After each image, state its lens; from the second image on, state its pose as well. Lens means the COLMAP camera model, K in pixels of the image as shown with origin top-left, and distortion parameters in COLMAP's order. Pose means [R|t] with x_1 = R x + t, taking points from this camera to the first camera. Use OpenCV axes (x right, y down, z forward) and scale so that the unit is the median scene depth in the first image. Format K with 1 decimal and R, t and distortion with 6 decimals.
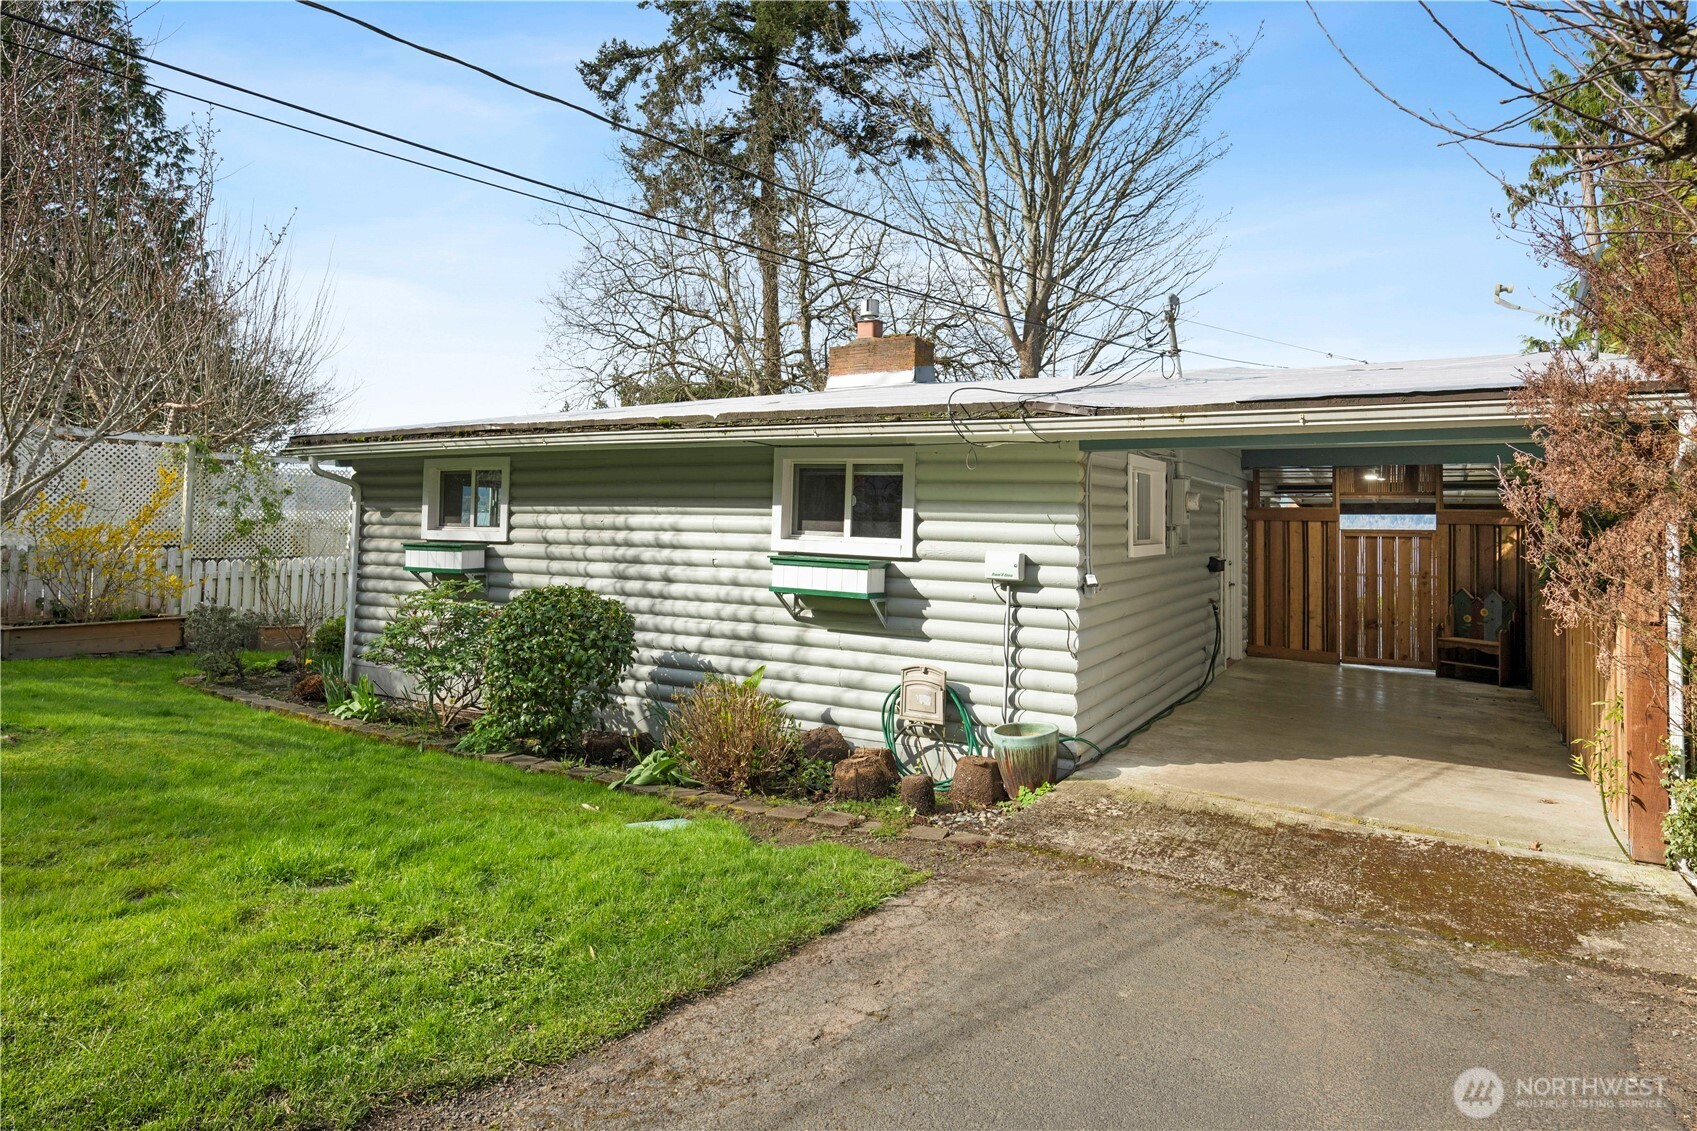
lens RADIAL K [[986.2, 0, 845.7], [0, 986.2, 488.3], [0, 0, 1]] dist [-0.002651, 0.000034]
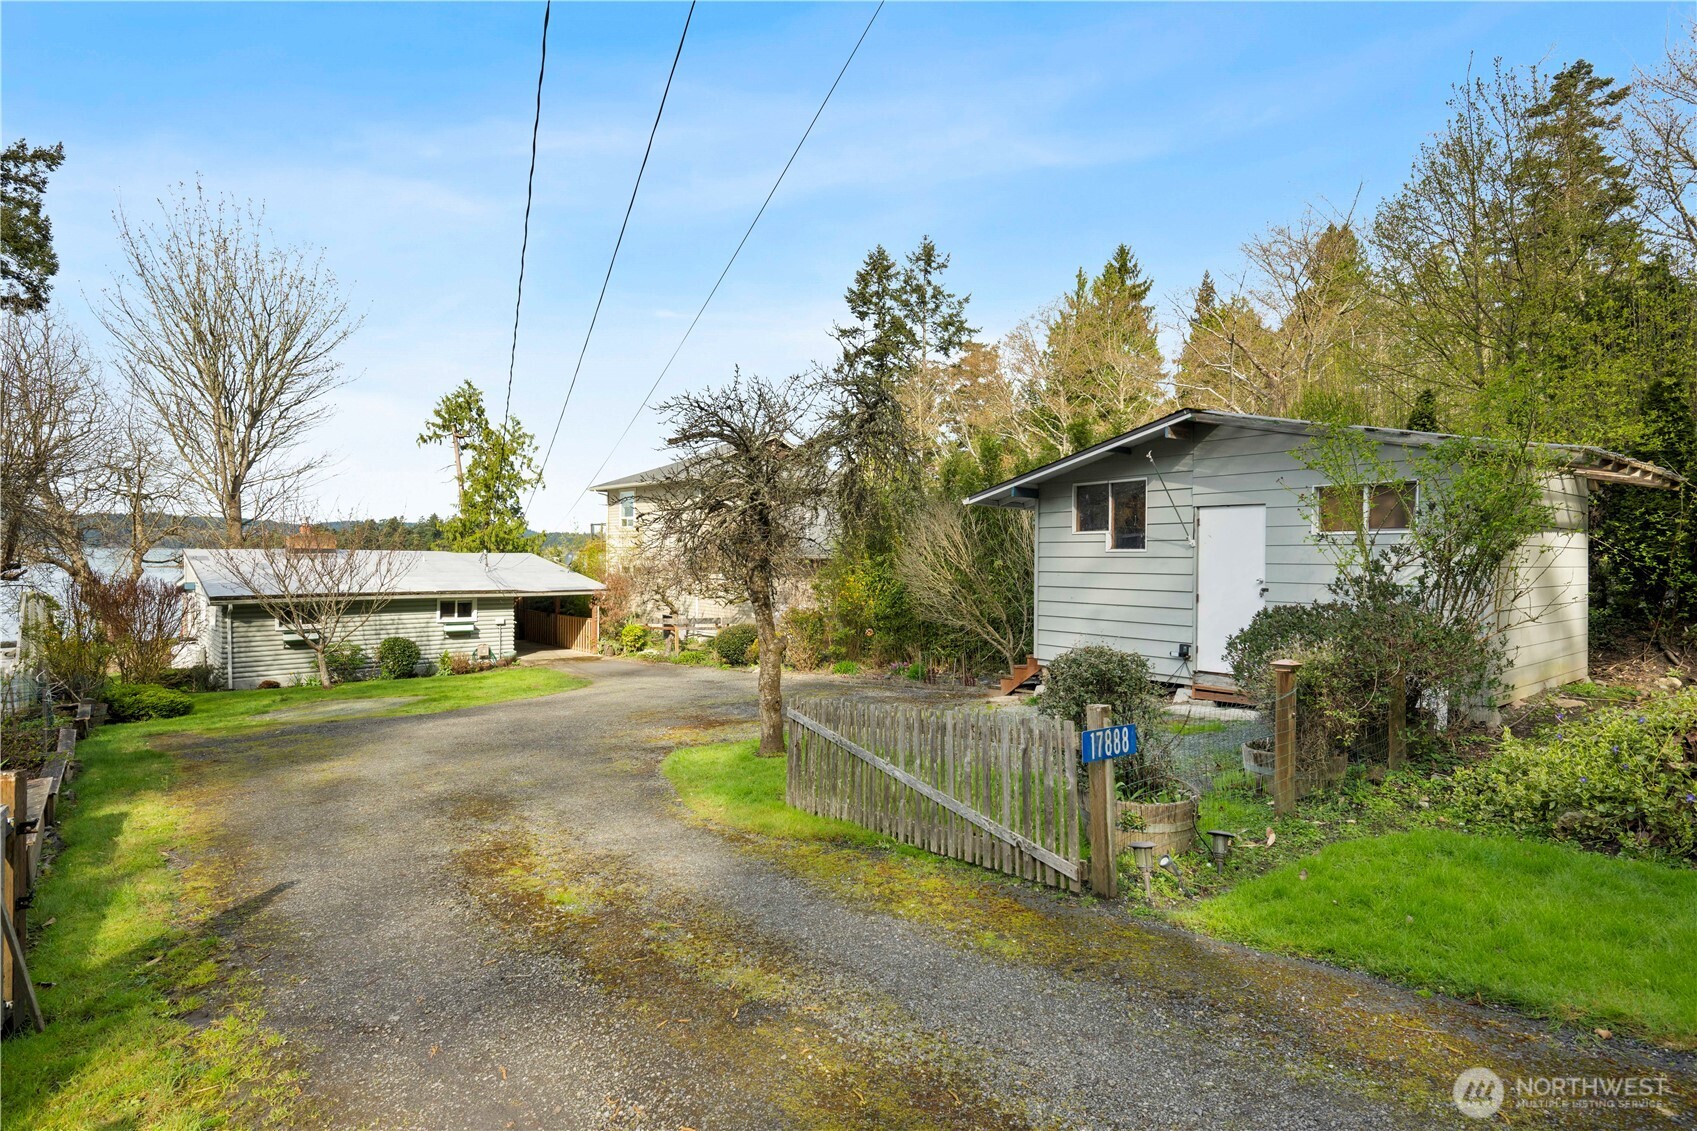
lens RADIAL K [[825.2, 0, 848.5], [0, 825.2, 565.5], [0, 0, 1]] dist [0.001042, 0.000088]
pose [[0.274354, -0.027518, 0.961235, -2.842106], [-0.038229, 0.998488, 0.039496, -0.366937], [-0.960869, -0.047583, 0.272887, -1.530502]]
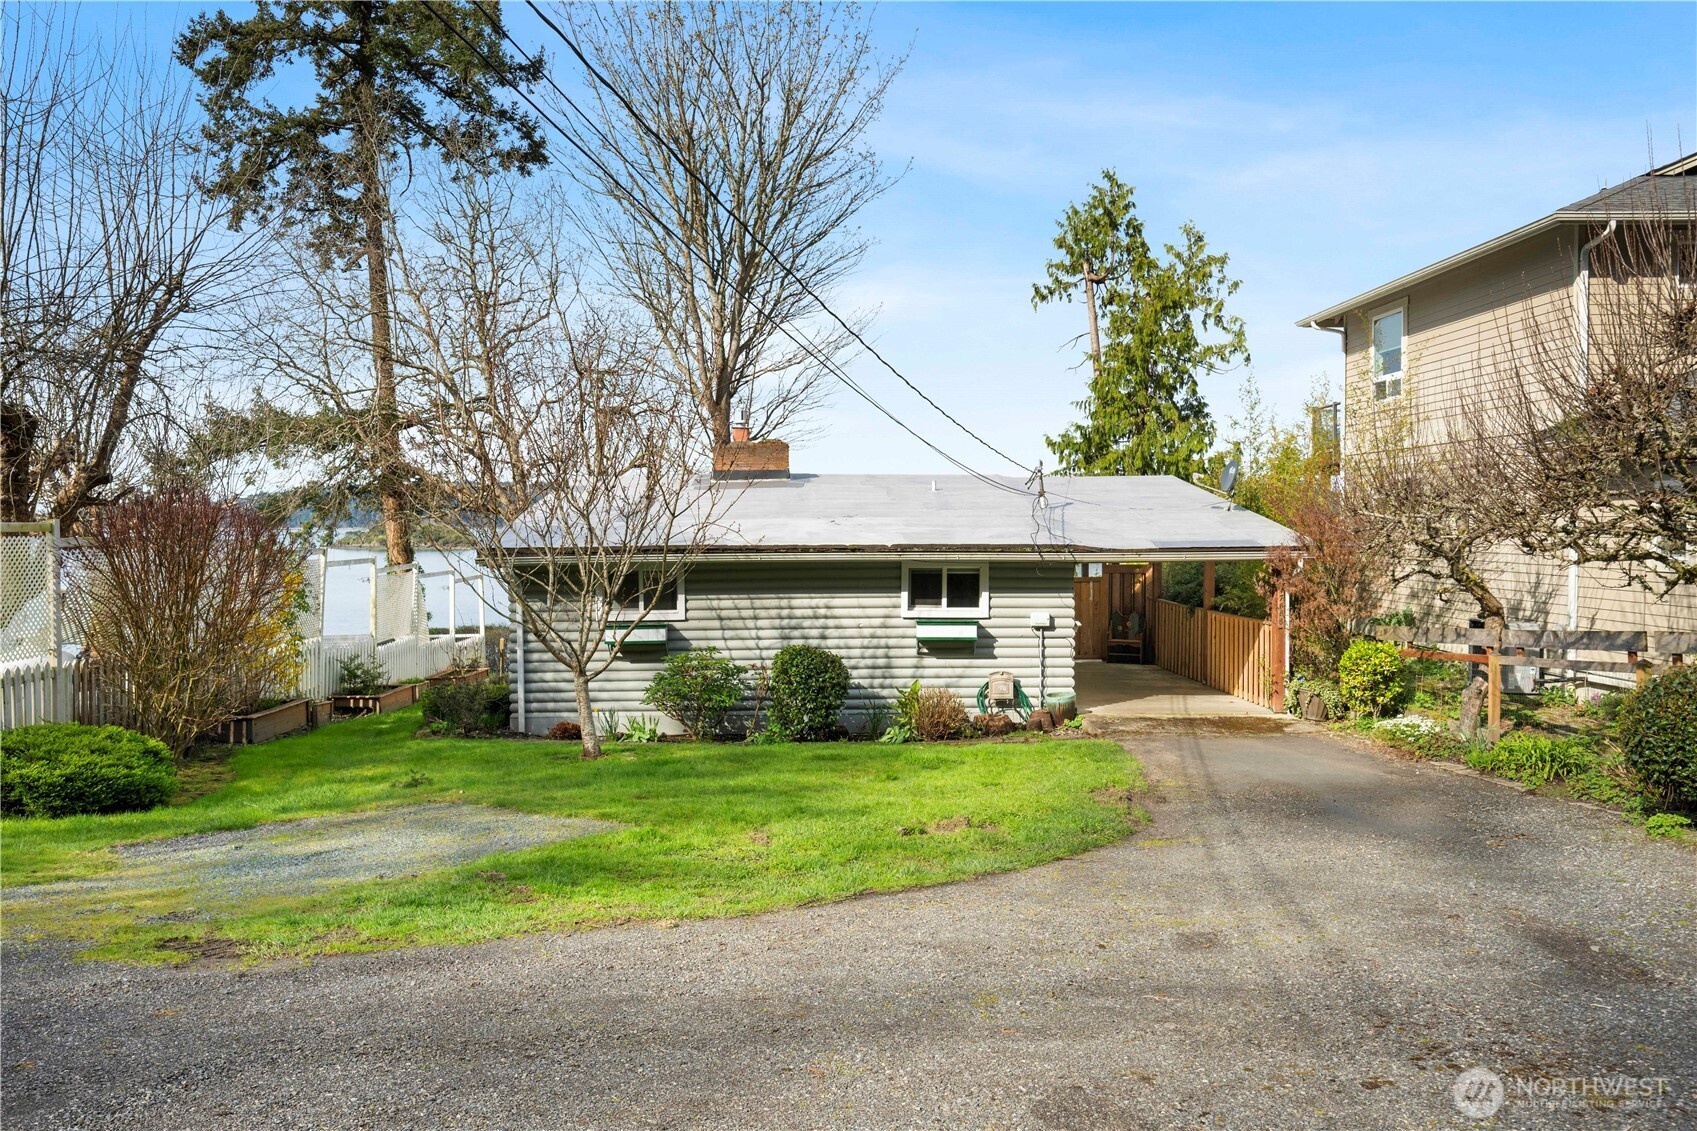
lens RADIAL K [[1285.8, 0, 848.5], [0, 1285.8, 565.5], [0, 0, 1]] dist [0.004609, 0.001749]
pose [[0.840491, -0.039292, 0.540400, -1.402241], [0.002372, 0.997624, 0.068847, -0.190093], [-0.541821, -0.056584, 0.838587, -0.894437]]
